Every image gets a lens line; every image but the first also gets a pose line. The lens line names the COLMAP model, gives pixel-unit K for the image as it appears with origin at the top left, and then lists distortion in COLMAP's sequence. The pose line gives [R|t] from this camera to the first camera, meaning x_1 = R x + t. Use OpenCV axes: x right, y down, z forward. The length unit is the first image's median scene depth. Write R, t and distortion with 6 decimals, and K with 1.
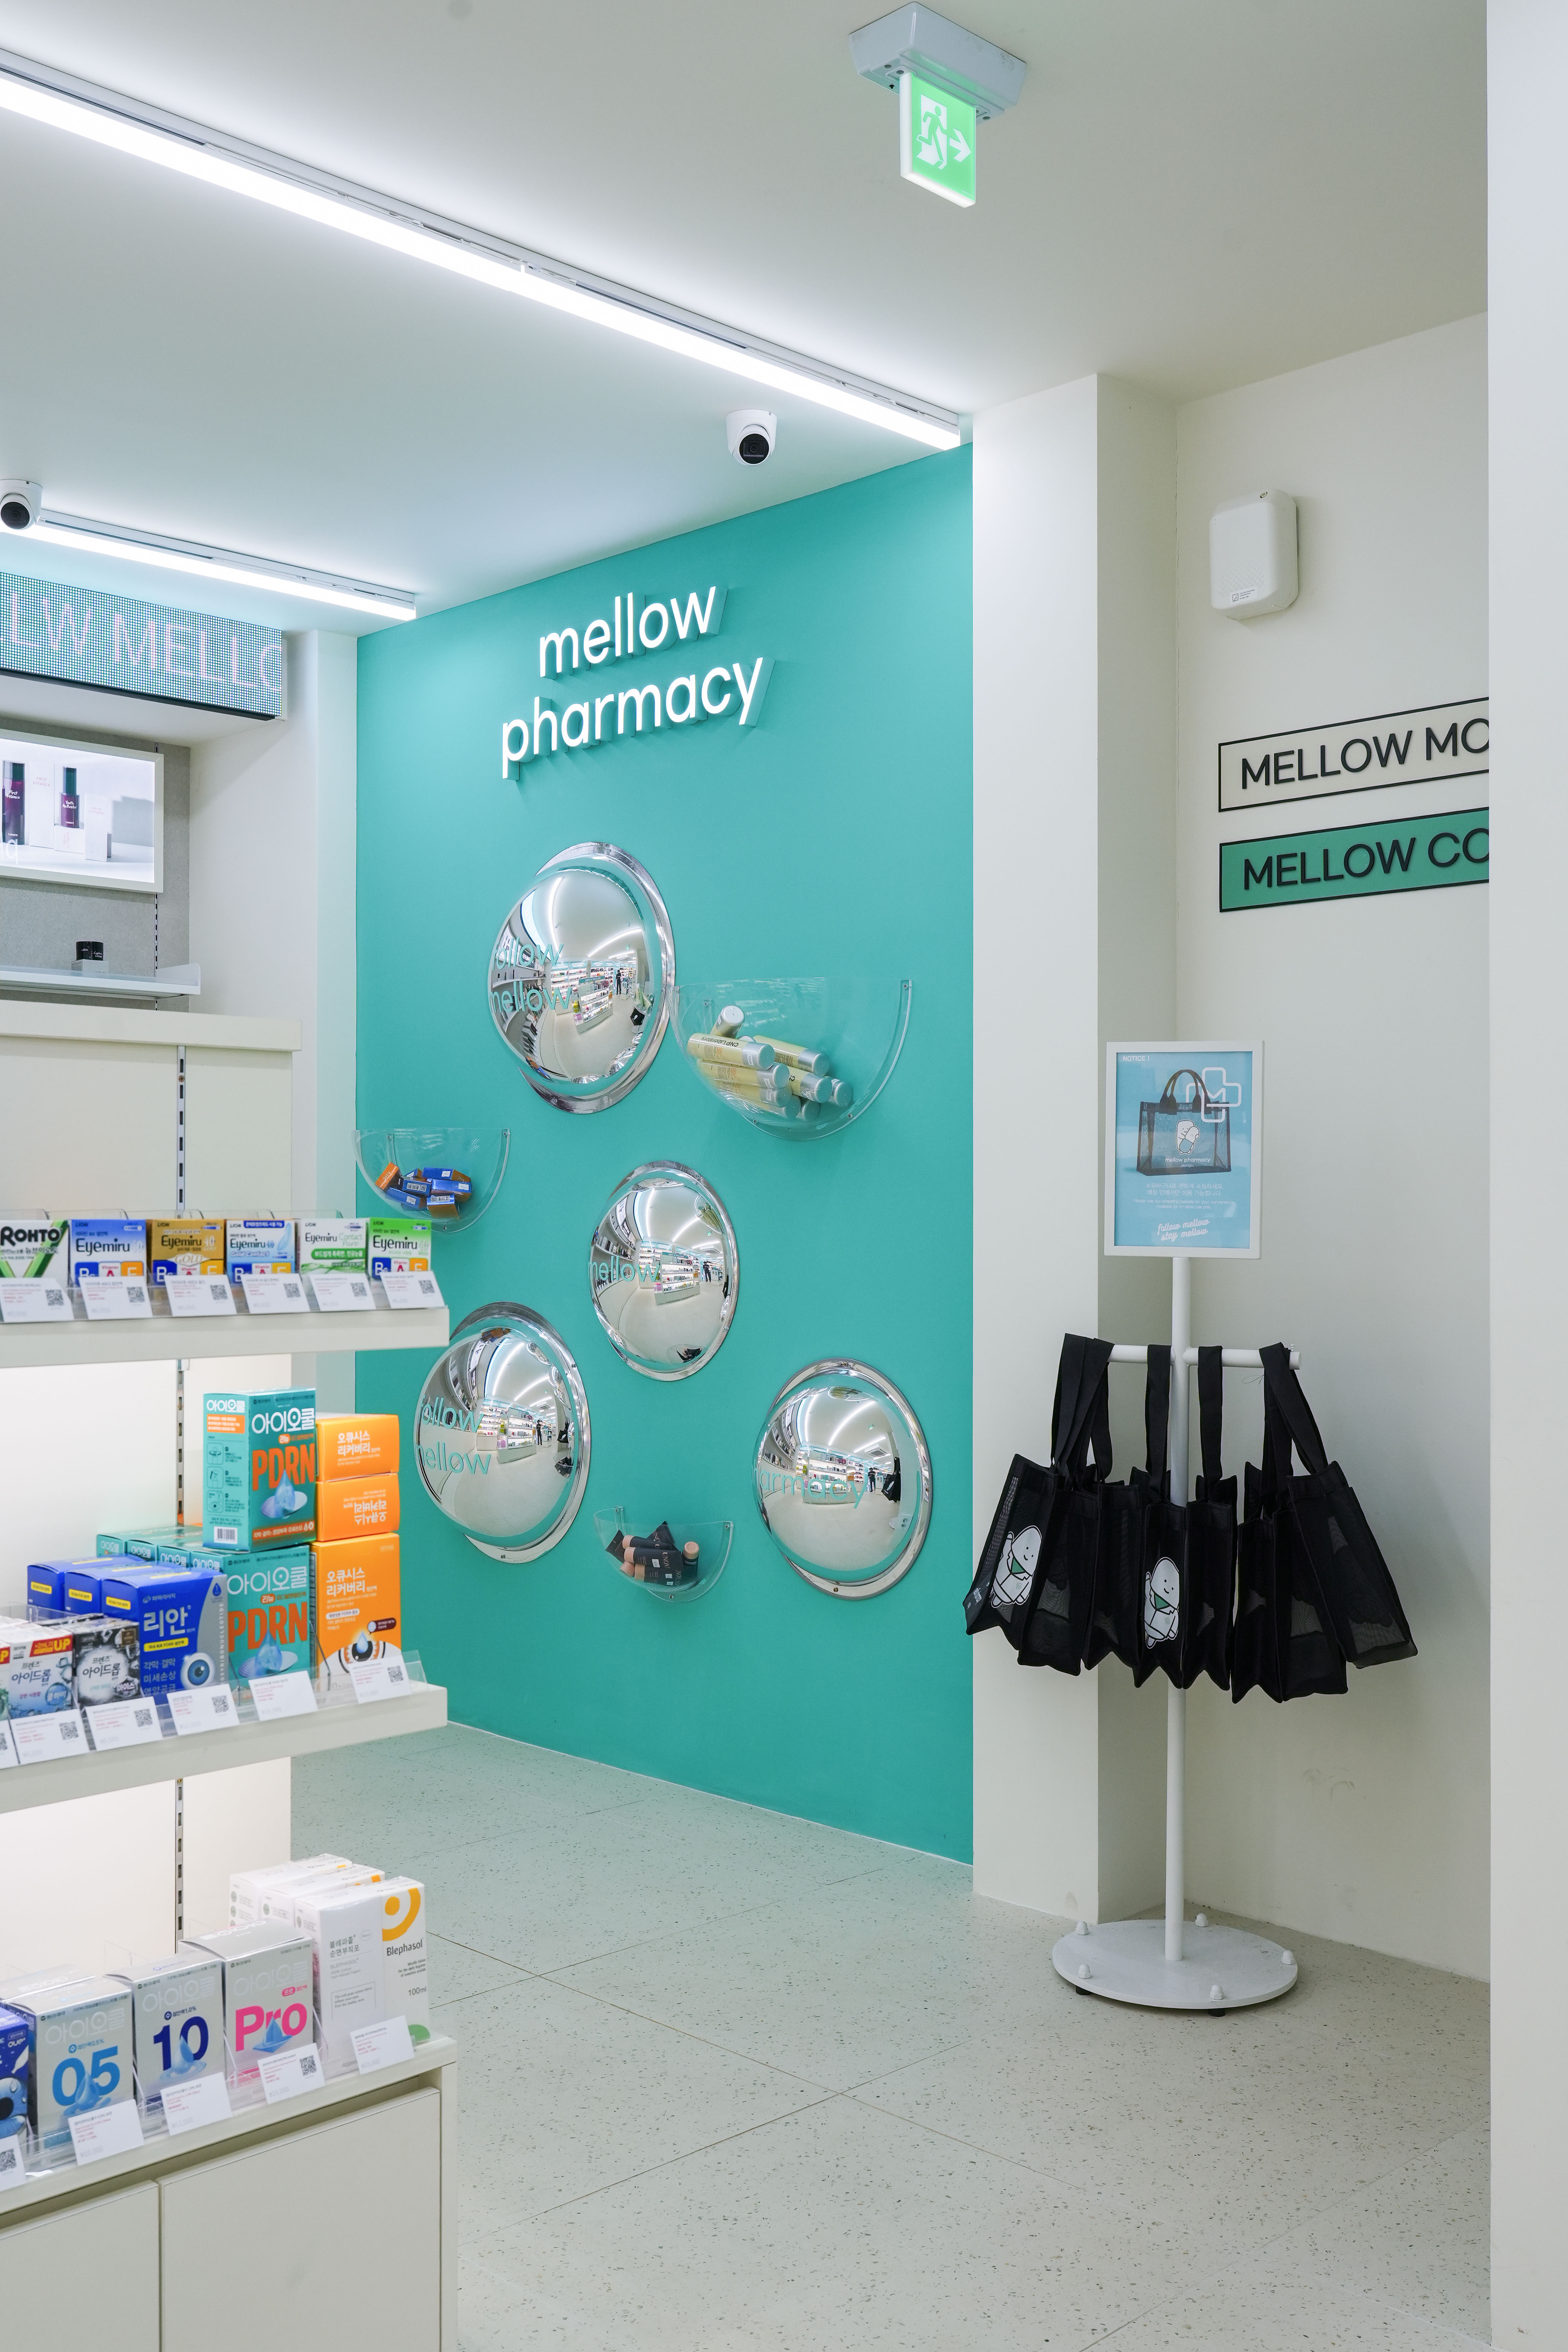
lens RADIAL K [[2194.6, 0, 787.4], [0, 2194.6, 1188.5], [0, 0, 1]] dist [-0.016269, 0.000000]
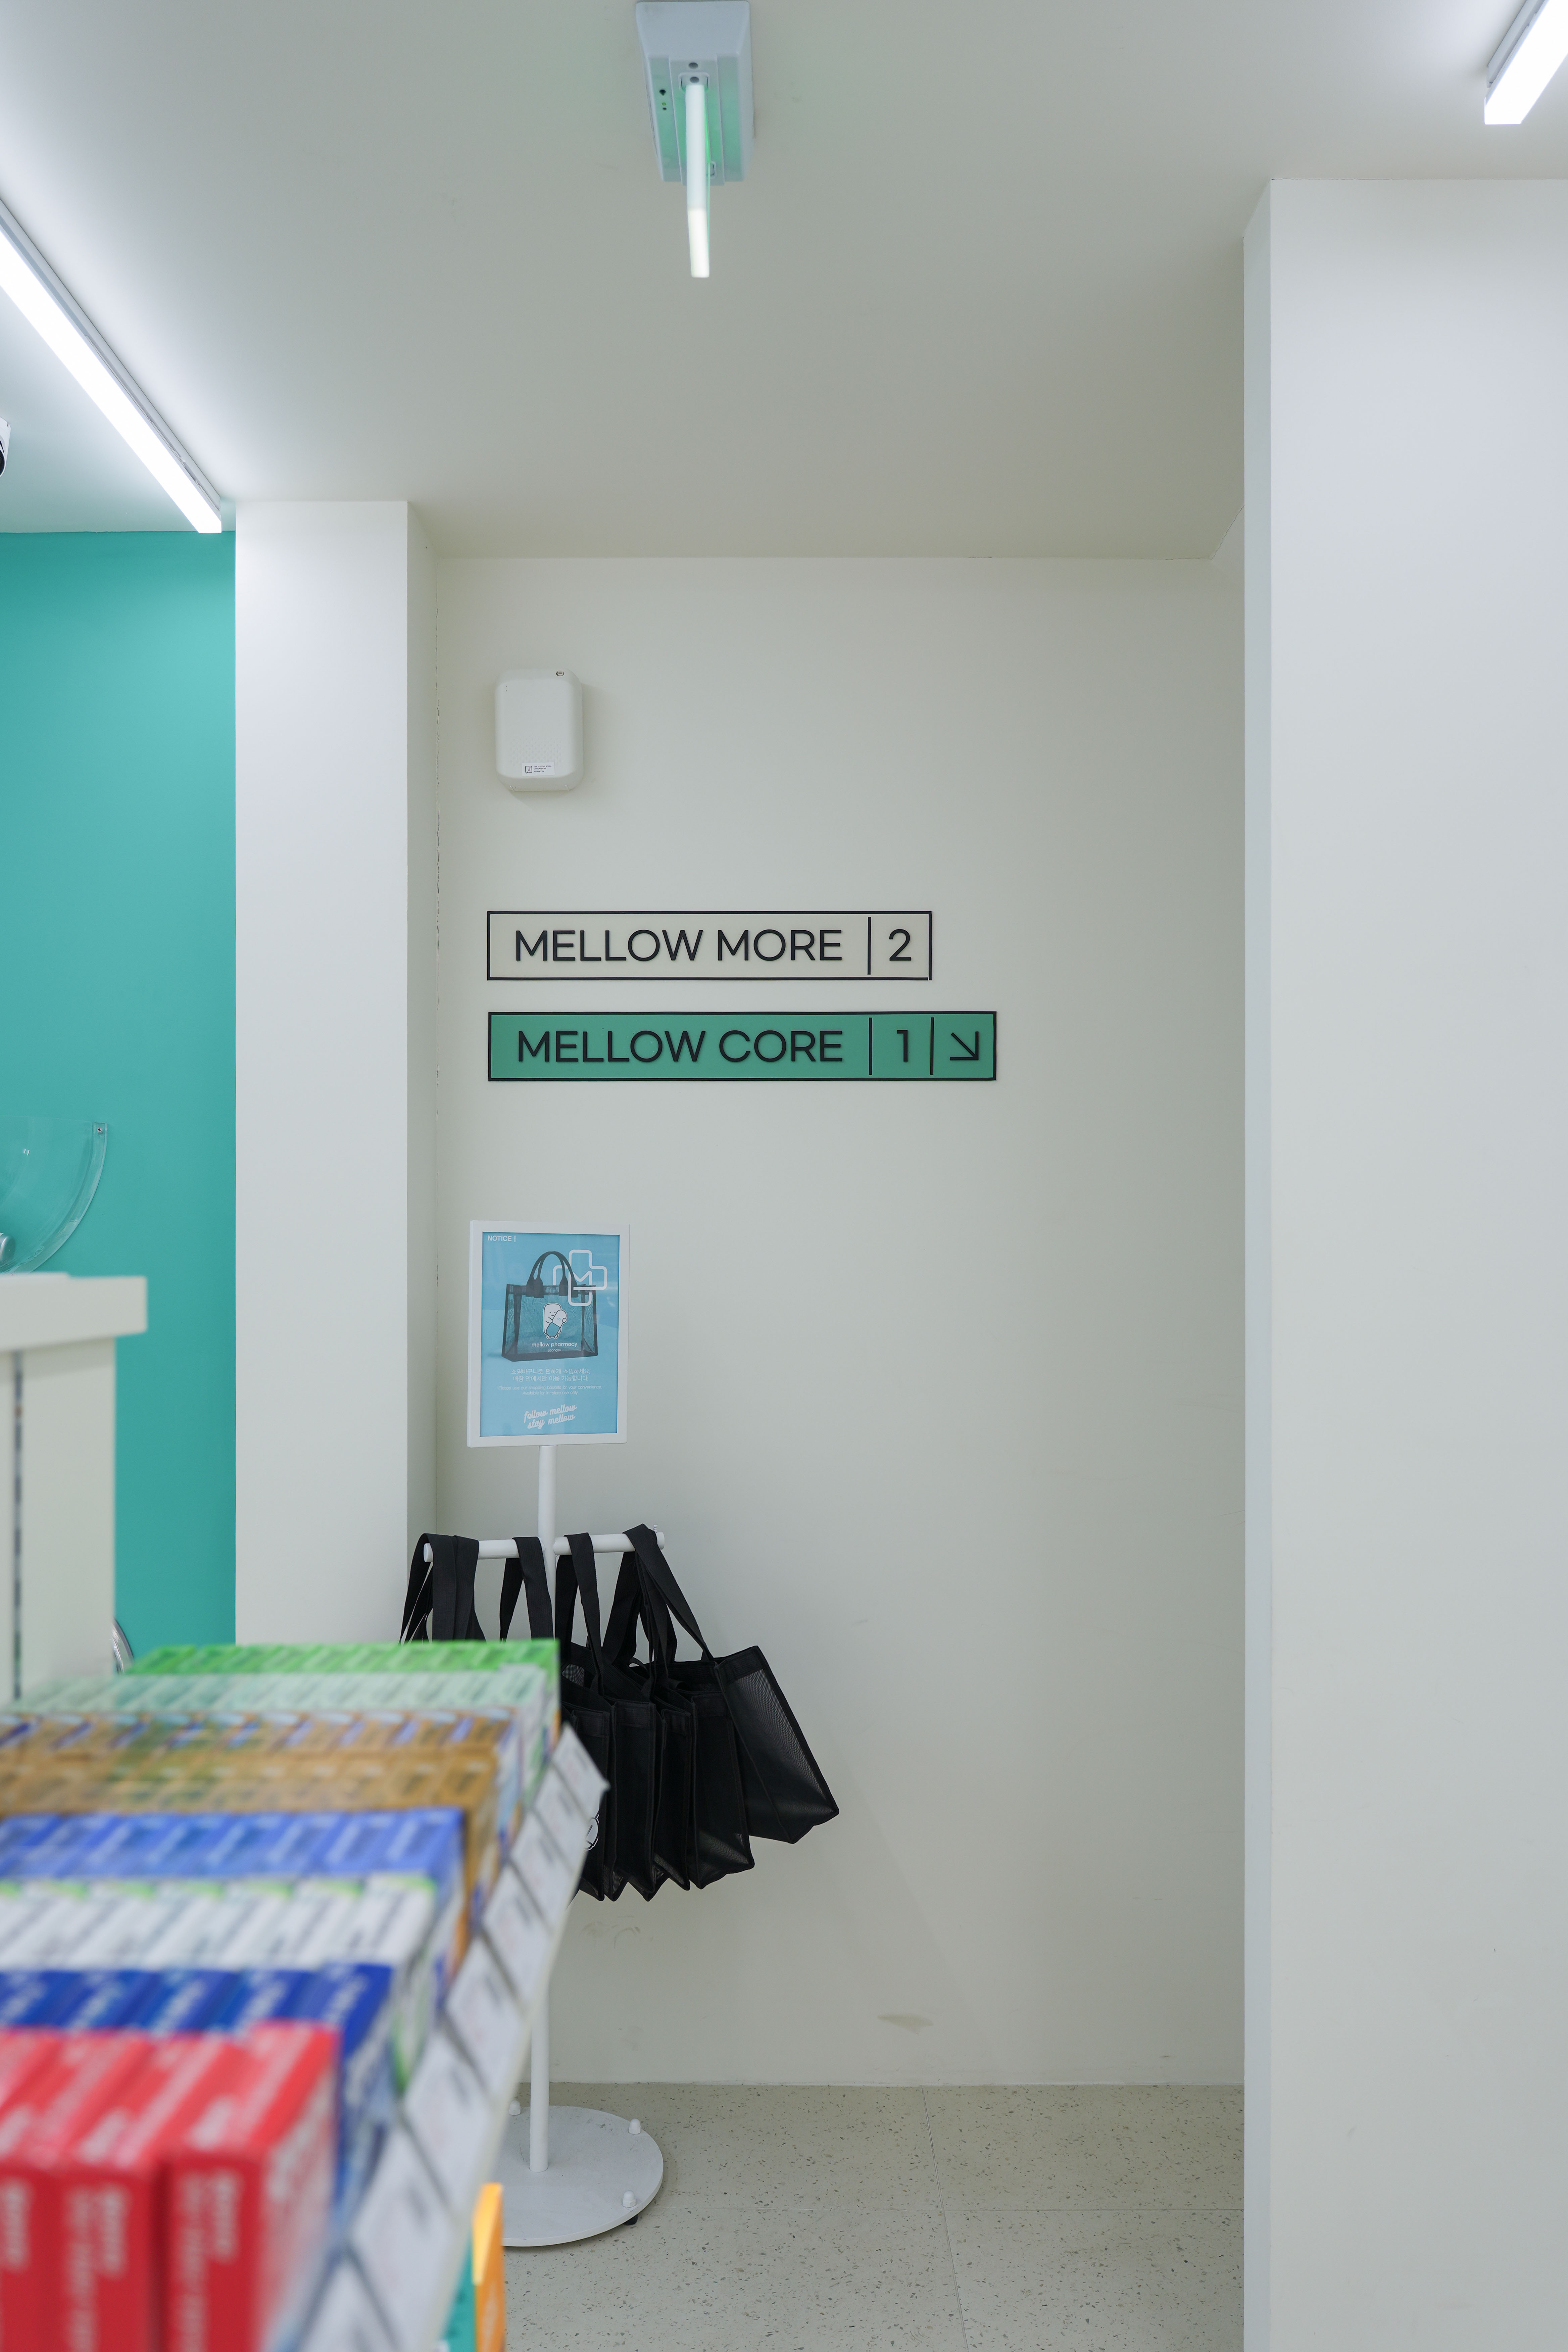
lens RADIAL K [[1696.2, 0, 749.7], [0, 1696.2, 1250.9], [0, 0, 1]] dist [0.001401, -0.010290]
pose [[0.712966, 0.000008, 0.701198, -0.280187], [-0.005896, 0.999965, 0.005983, -0.058852], [-0.701173, -0.008400, 0.712941, 0.398767]]
